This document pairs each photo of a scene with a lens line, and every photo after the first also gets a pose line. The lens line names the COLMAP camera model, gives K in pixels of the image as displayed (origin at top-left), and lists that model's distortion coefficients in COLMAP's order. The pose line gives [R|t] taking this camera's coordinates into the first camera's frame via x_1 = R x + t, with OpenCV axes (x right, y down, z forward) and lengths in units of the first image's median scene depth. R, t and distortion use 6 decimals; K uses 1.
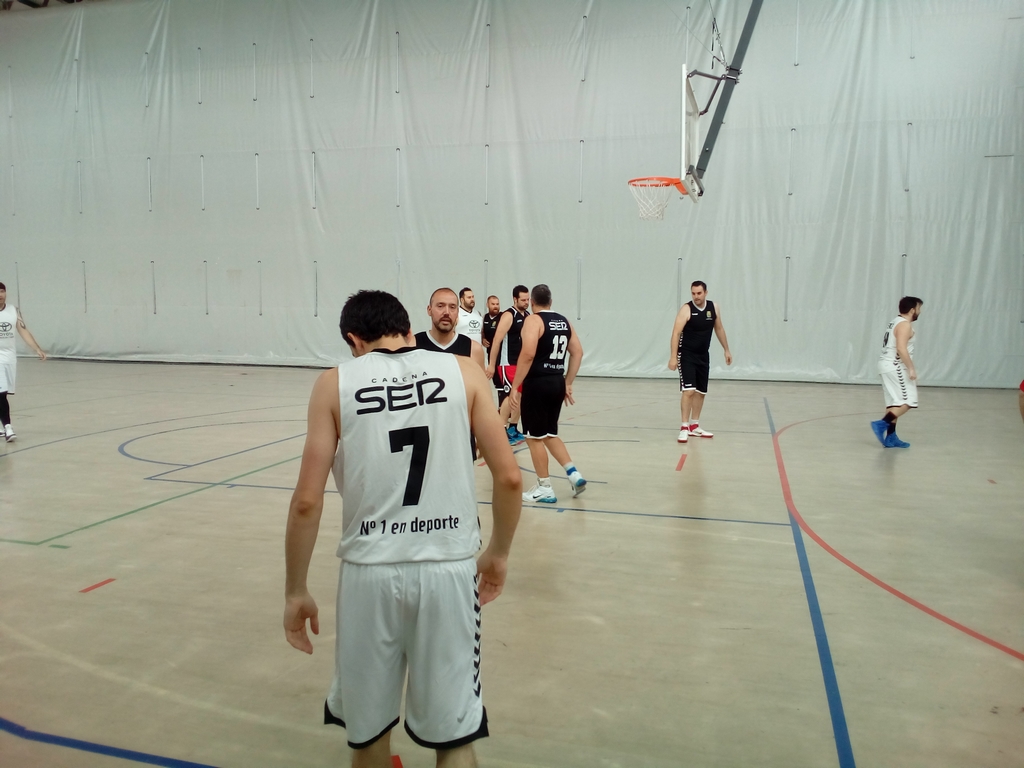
lens RADIAL K [[831.9, 0, 511.2], [0, 831.9, 383.9], [0, 0, 1]] dist [0.104543, -0.175210]
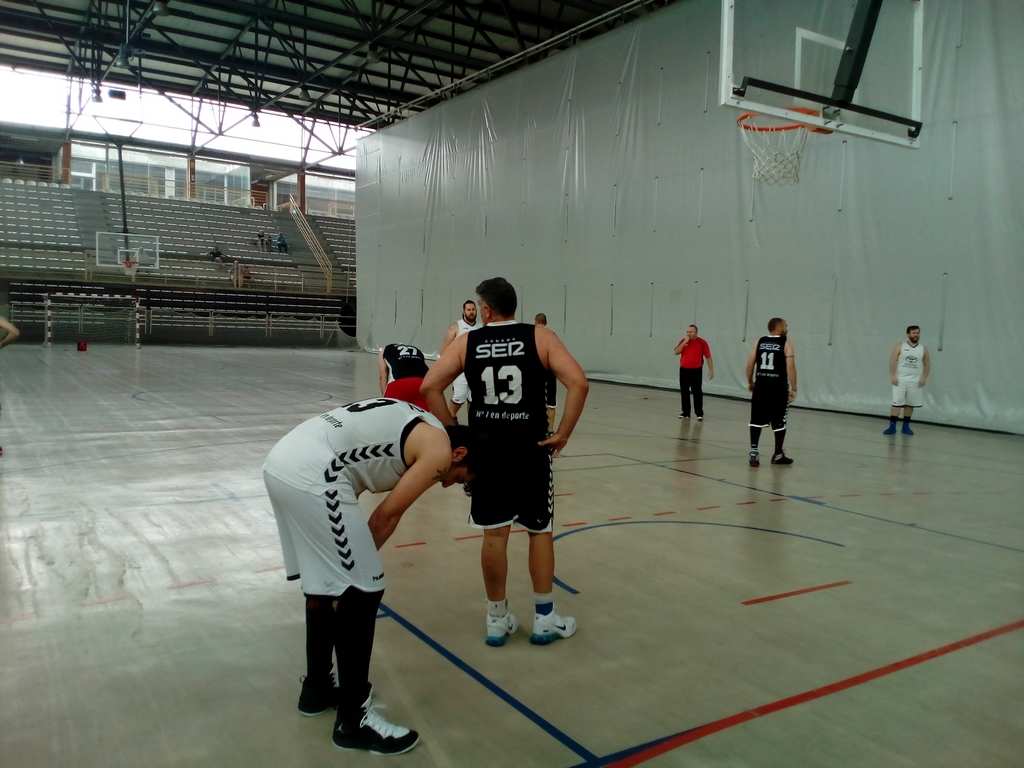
lens RADIAL K [[831.9, 0, 511.8], [0, 831.9, 386.2], [0, 0, 1]] dist [0.104543, -0.175210]
pose [[0.749665, 0.068813, -0.658230, 0.183507], [-0.089310, 0.996001, 0.002408, -0.013997], [0.655764, 0.056981, 0.752813, 0.177145]]
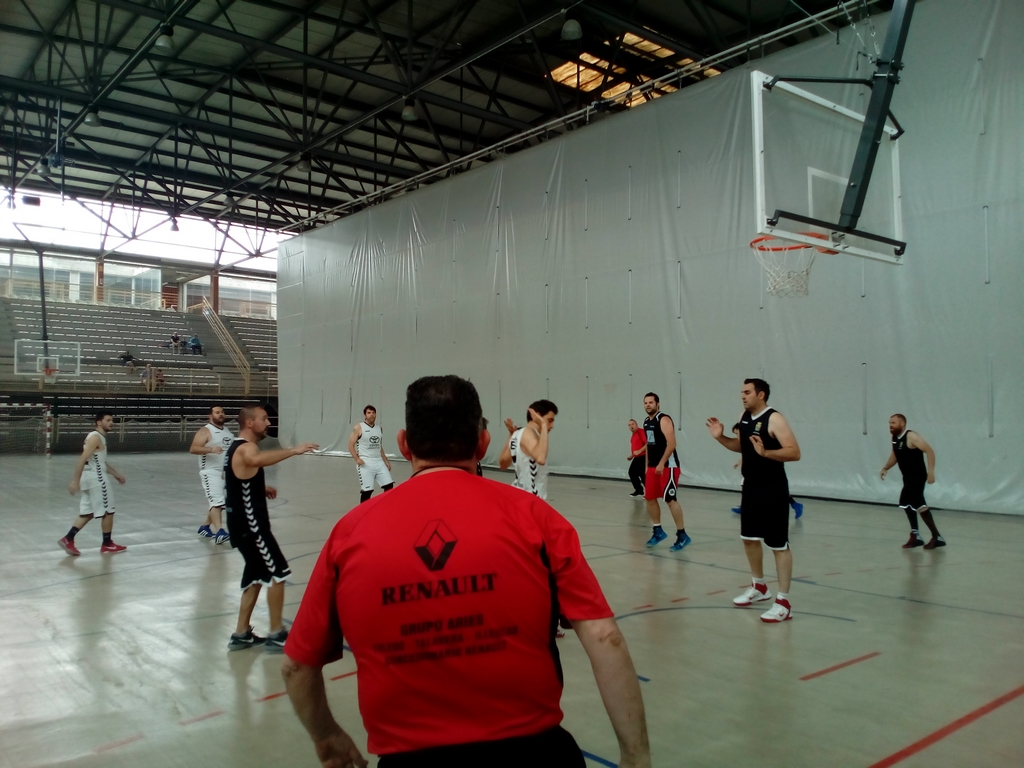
lens RADIAL K [[831.9, 0, 513.7], [0, 831.9, 381.0], [0, 0, 1]] dist [0.104543, -0.175210]
pose [[0.821773, -0.029193, -0.569066, 0.157362], [-0.049179, 0.991327, -0.121873, -0.012504], [0.567689, 0.128138, 0.813210, 0.131484]]
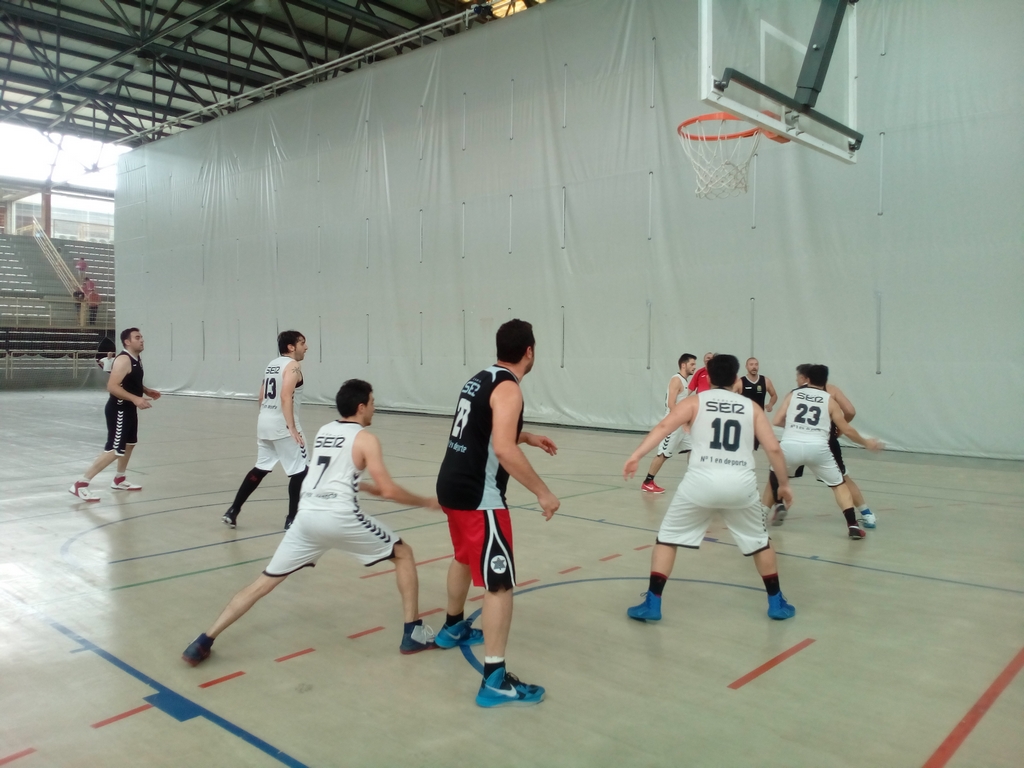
lens RADIAL K [[831.9, 0, 512.3], [0, 831.9, 380.7], [0, 0, 1]] dist [0.104543, -0.175210]
pose [[0.895940, 0.012991, -0.443986, 0.120936], [-0.041440, 0.997657, -0.054433, -0.018021], [0.442238, 0.067167, 0.894379, 0.194615]]
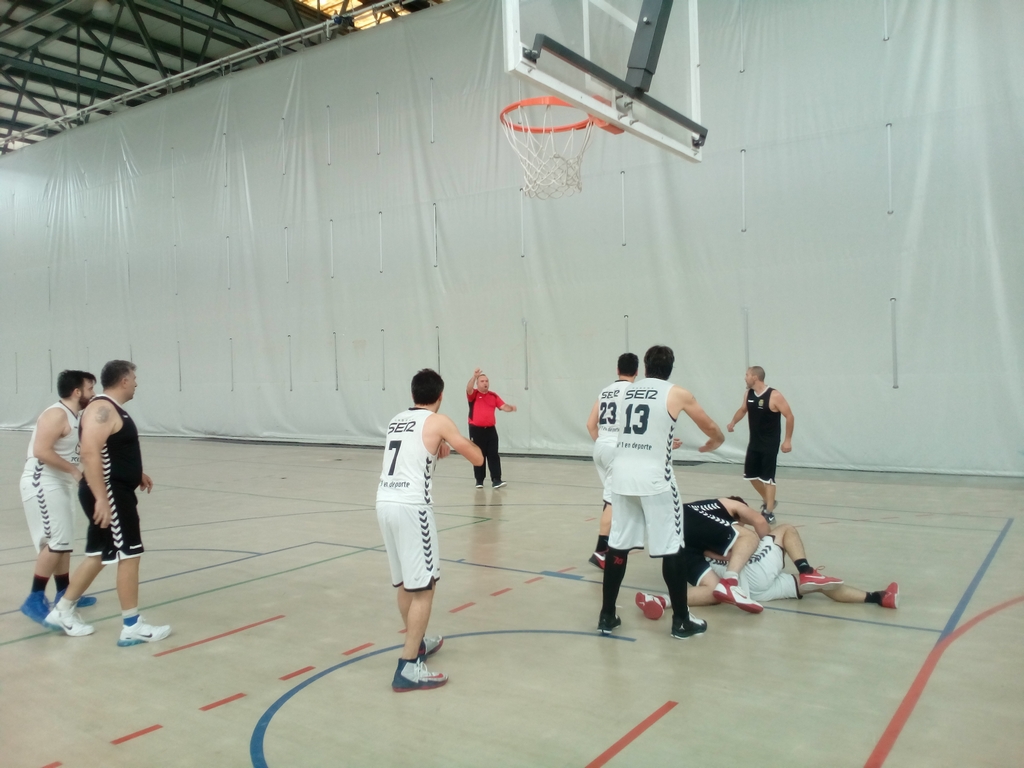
lens RADIAL K [[831.9, 0, 510.3], [0, 831.9, 379.6], [0, 0, 1]] dist [0.104543, -0.175210]
pose [[0.944323, -0.022869, -0.328225, 0.124237], [-0.004858, 0.996504, -0.083407, -0.023000], [0.328985, 0.080358, 0.940910, 0.235123]]
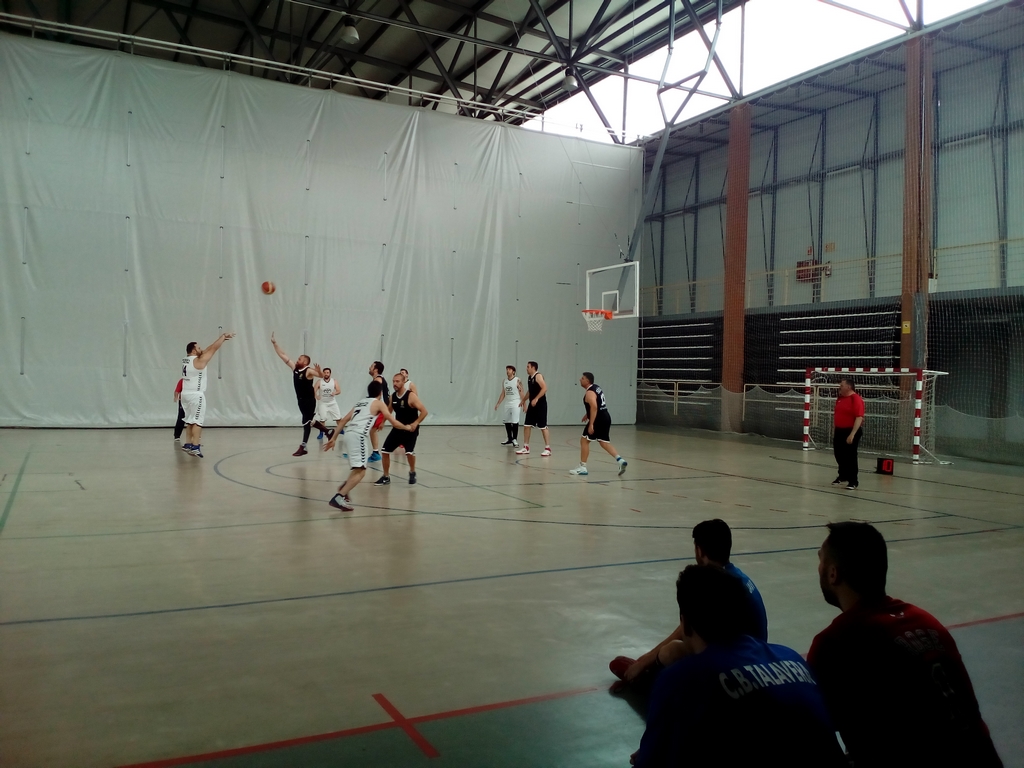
lens RADIAL K [[865.7, 0, 540.8], [0, 865.7, 383.4], [0, 0, 1]] dist [0.069709, -0.143924]
pose [[0.714410, 0.005433, 0.699706, -0.535955], [0.043495, 0.997691, -0.052156, 0.007711], [-0.698374, 0.067695, 0.712524, -0.131939]]
